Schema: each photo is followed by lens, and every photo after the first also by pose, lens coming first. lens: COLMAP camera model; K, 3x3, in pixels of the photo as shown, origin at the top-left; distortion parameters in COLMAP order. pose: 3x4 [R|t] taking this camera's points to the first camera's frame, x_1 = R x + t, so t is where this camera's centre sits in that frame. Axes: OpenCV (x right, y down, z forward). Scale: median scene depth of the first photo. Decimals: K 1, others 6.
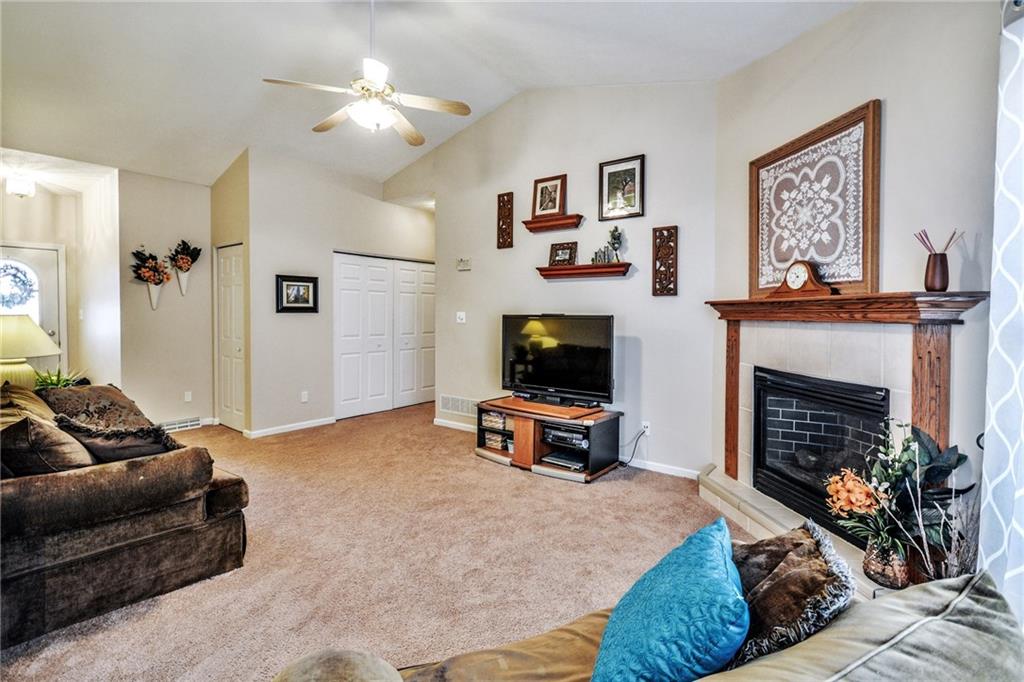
lens RADIAL K [[484.1, 0, 516.2], [0, 484.1, 332.1], [0, 0, 1]] dist [0.000455, 0.000006]
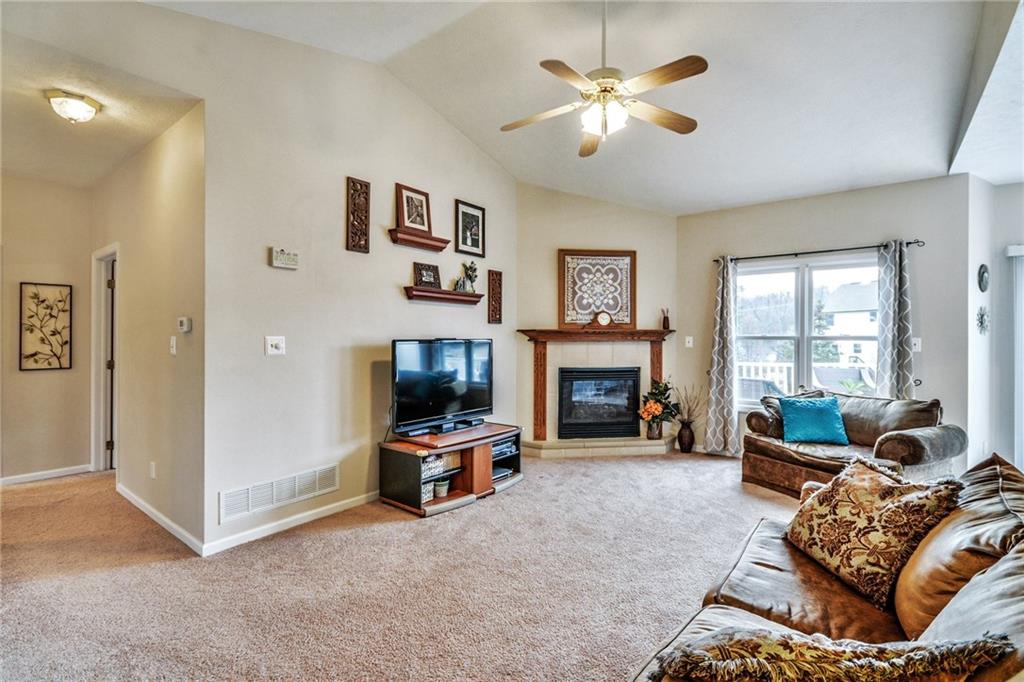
lens RADIAL K [[469.3, 0, 512.0], [0, 469.3, 341.0], [0, 0, 1]] dist [0.000110, -0.000007]
pose [[-0.010871, -0.016481, 0.999805, -1.142892], [0.034376, 0.999267, 0.016846, -0.057035], [-0.999350, 0.034553, -0.010296, 1.159495]]
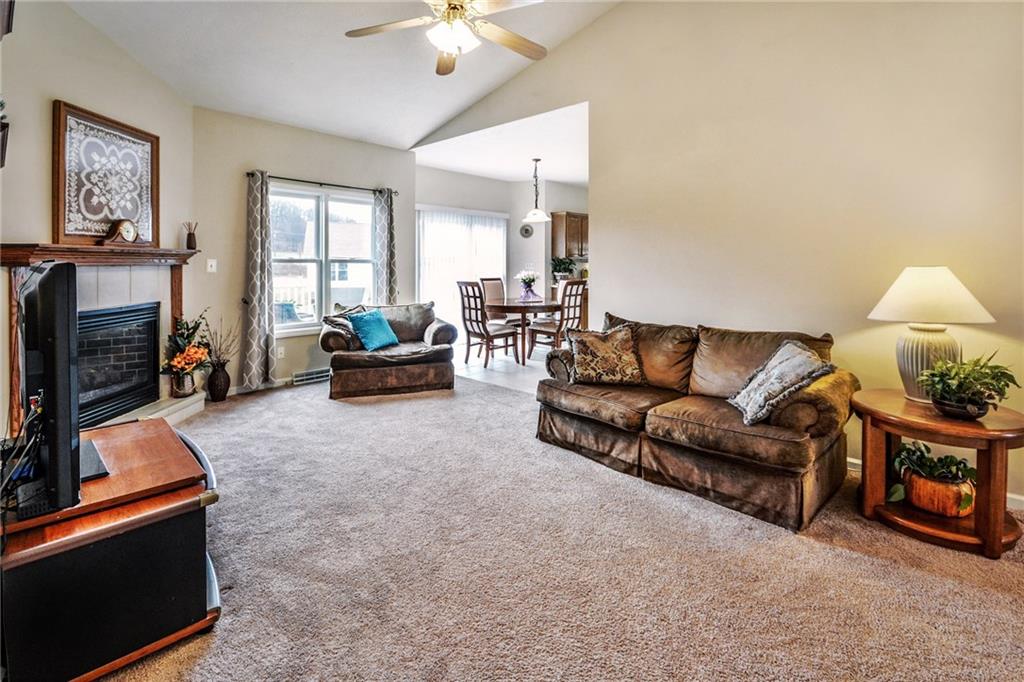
lens RADIAL K [[474.9, 0, 531.6], [0, 474.9, 266.4], [0, 0, 1]] dist [-0.000413, -0.000444]
pose [[-0.998240, -0.010723, 0.058333, -0.484424], [-0.008117, 0.998966, 0.044724, -0.071041], [-0.058753, 0.044171, -0.997295, 1.830611]]
